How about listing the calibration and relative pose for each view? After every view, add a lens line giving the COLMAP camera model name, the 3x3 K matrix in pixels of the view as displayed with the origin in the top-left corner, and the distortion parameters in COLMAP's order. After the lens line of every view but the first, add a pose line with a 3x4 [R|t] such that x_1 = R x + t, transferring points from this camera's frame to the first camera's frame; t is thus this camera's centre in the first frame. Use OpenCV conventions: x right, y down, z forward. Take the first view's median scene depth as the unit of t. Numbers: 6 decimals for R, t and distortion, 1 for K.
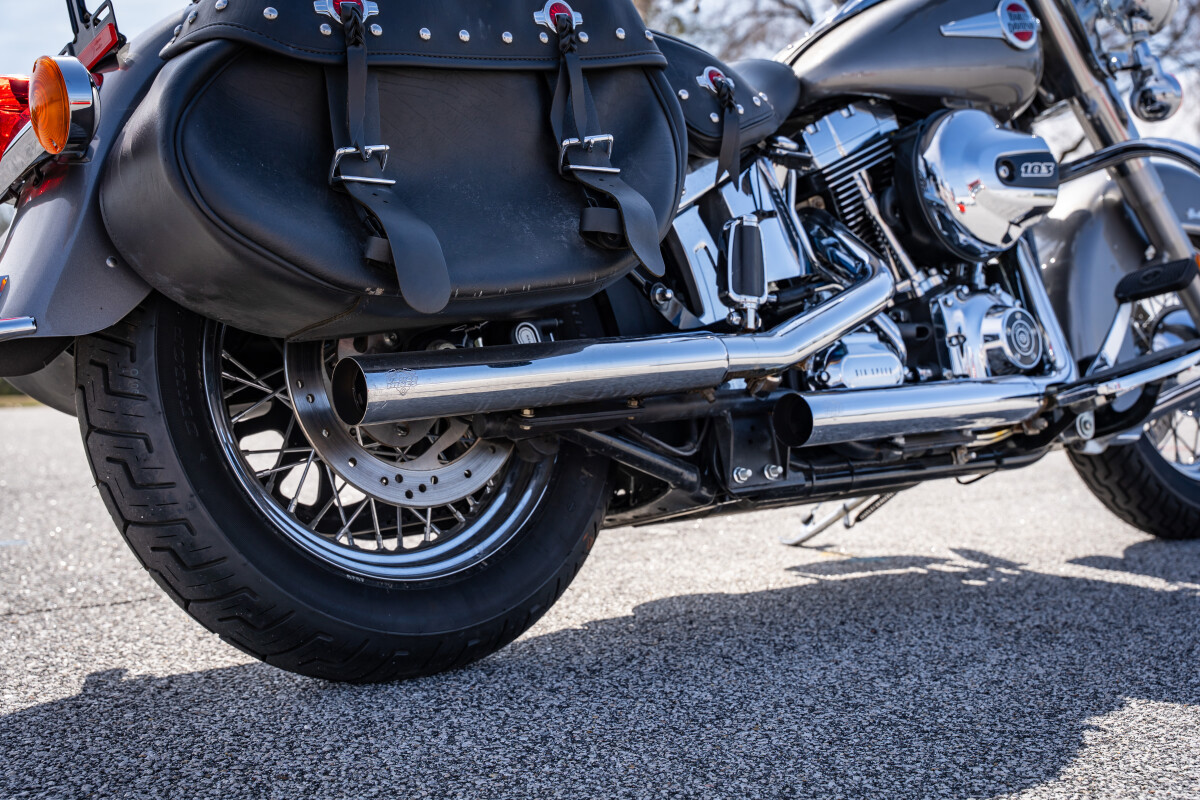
lens RADIAL K [[1436.4, 0, 596.3], [0, 1436.4, 410.8], [0, 0, 1]] dist [0.005937, 0.000000]
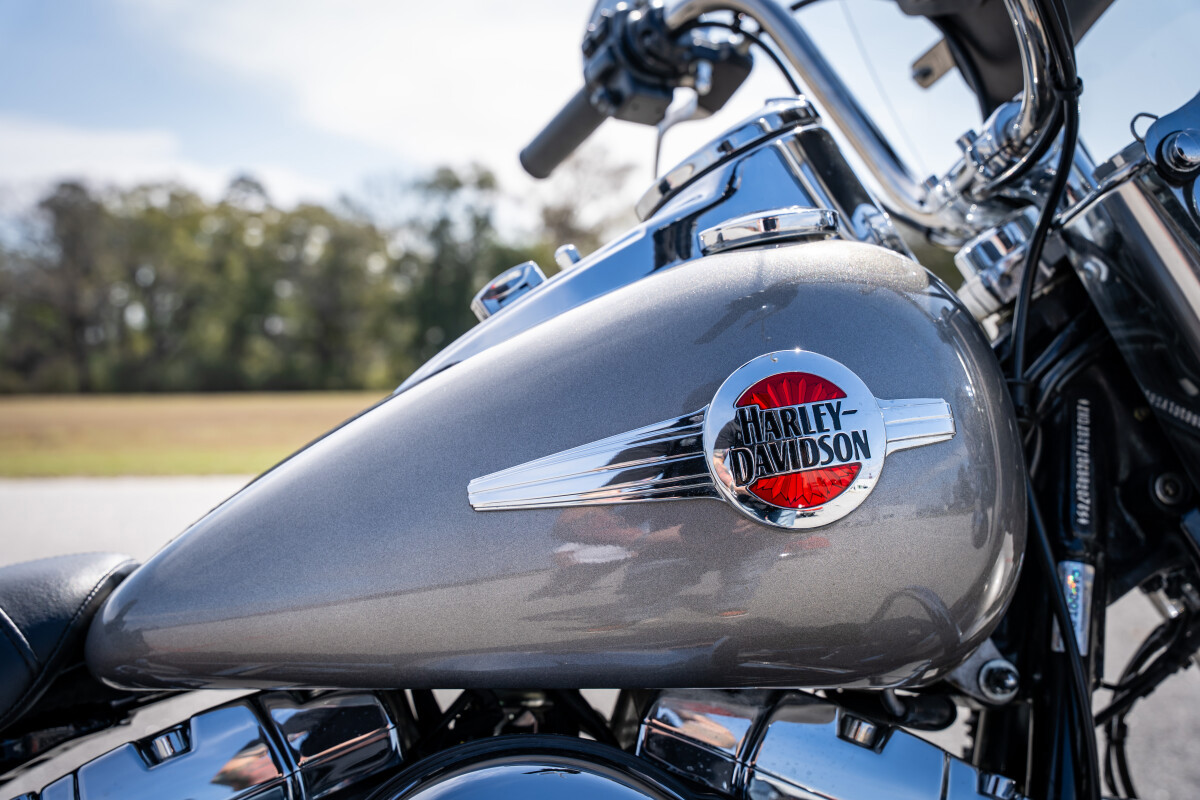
lens RADIAL K [[1572.6, 0, 597.2], [0, 1572.6, 398.8], [0, 0, 1]] dist [0.005562, 0.000000]
pose [[0.819471, 0.029690, -0.572351, 0.483342], [-0.024790, 0.999559, 0.016357, -0.305880], [0.572584, 0.000785, 0.819845, 0.767492]]
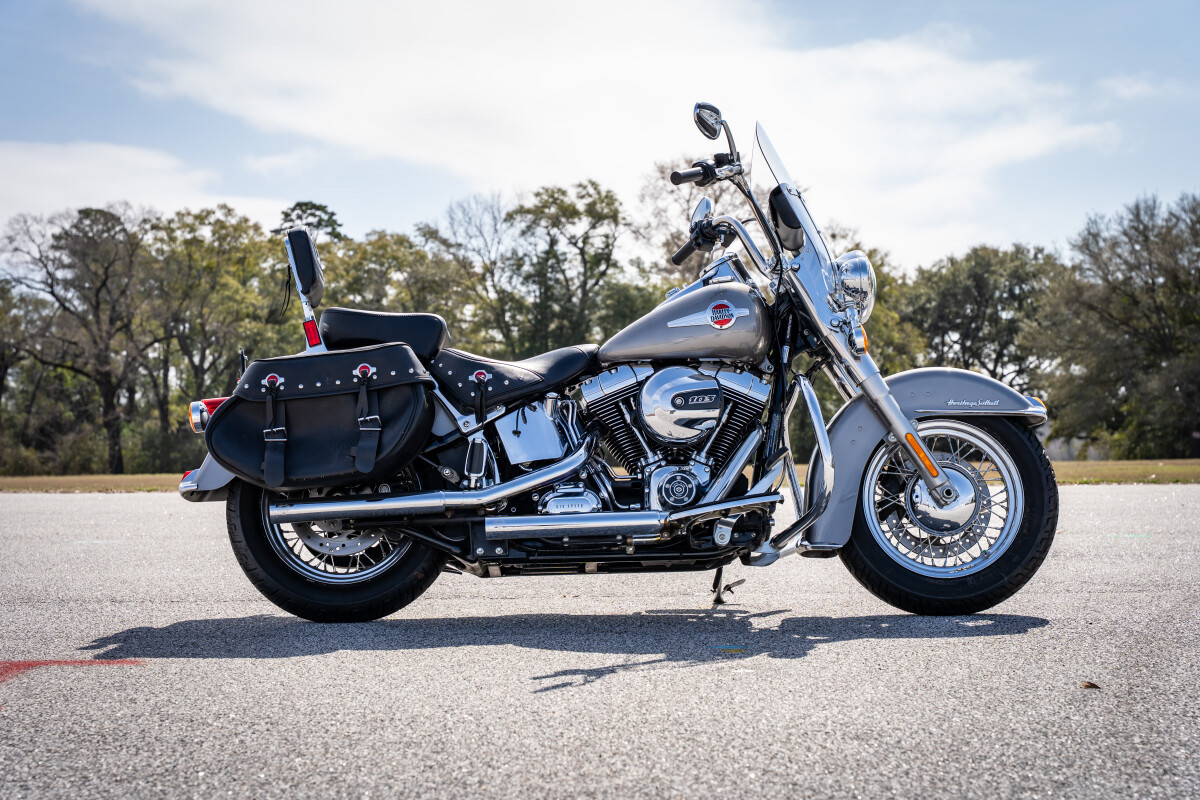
lens RADIAL K [[2138.5, 0, 595.7], [0, 2138.5, 407.0], [0, 0, 1]] dist [0.041260, 0.000000]
pose [[0.777223, 0.003967, -0.629213, 2.031736], [-0.023849, 0.999447, -0.023159, -0.093228], [0.628773, 0.033006, 0.776888, -1.302343]]
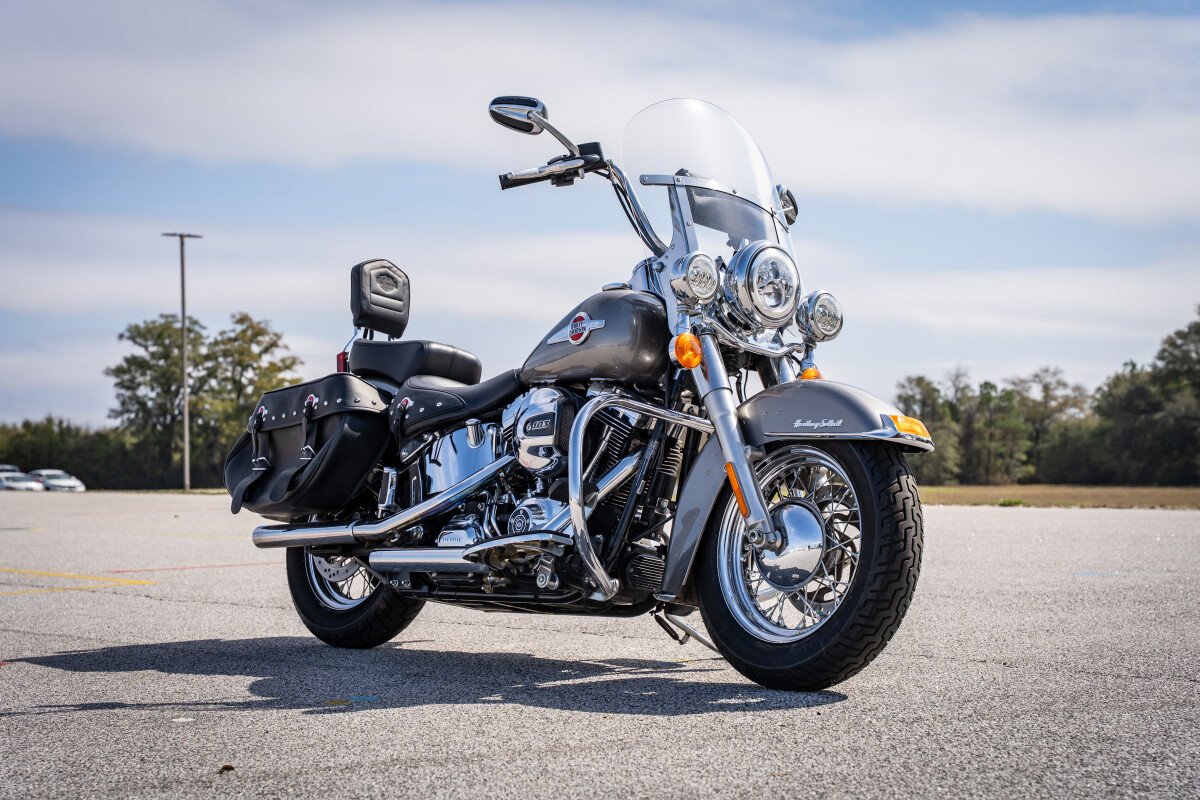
lens RADIAL K [[2138.5, 0, 592.3], [0, 2138.5, 397.6], [0, 0, 1]] dist [0.041260, 0.000000]
pose [[0.040405, -0.006730, -0.999161, 2.914725], [-0.013060, 0.999888, -0.007263, -0.189265], [0.999098, 0.013342, 0.040313, 0.998037]]
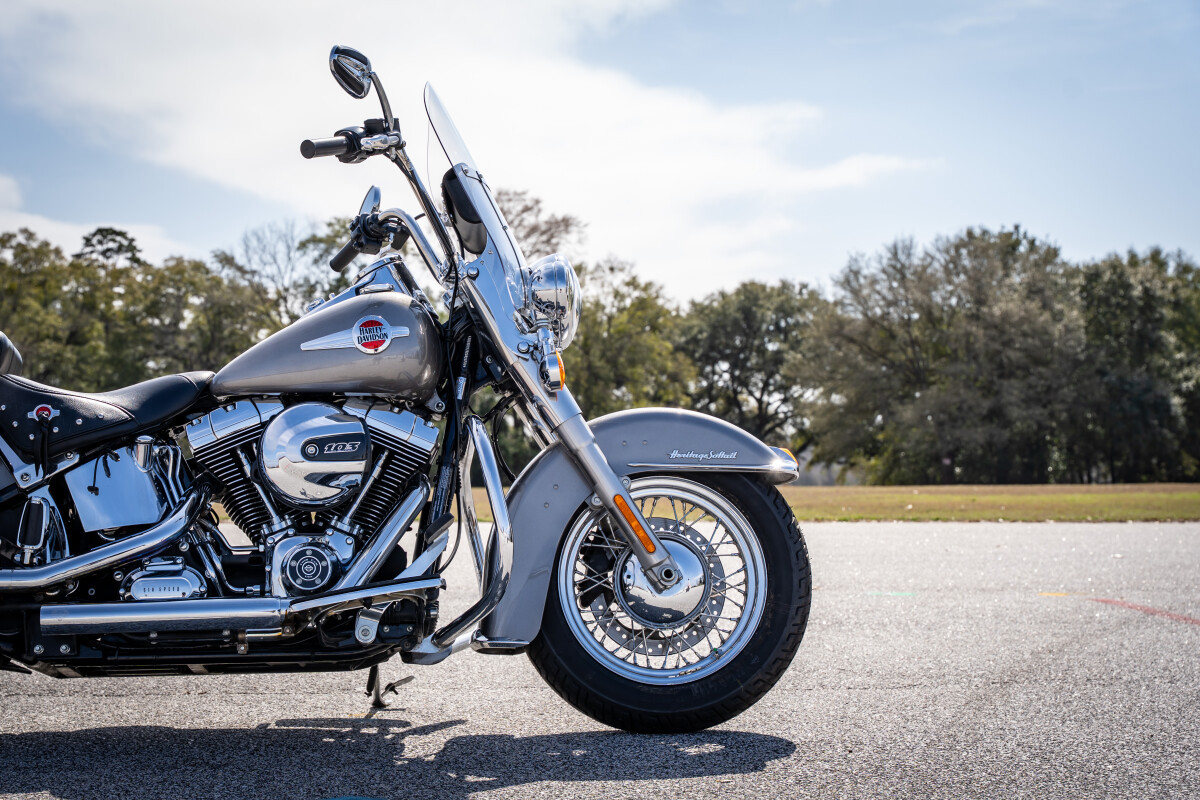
lens RADIAL K [[1971.4, 0, 522.0], [0, 1971.4, 465.3], [0, 0, 1]] dist [0.023184, 0.000000]
pose [[0.814963, 0.024337, -0.579002, 1.623715], [-0.033934, 0.999408, -0.005755, -0.151025], [0.578519, 0.024338, 0.815306, -0.480814]]
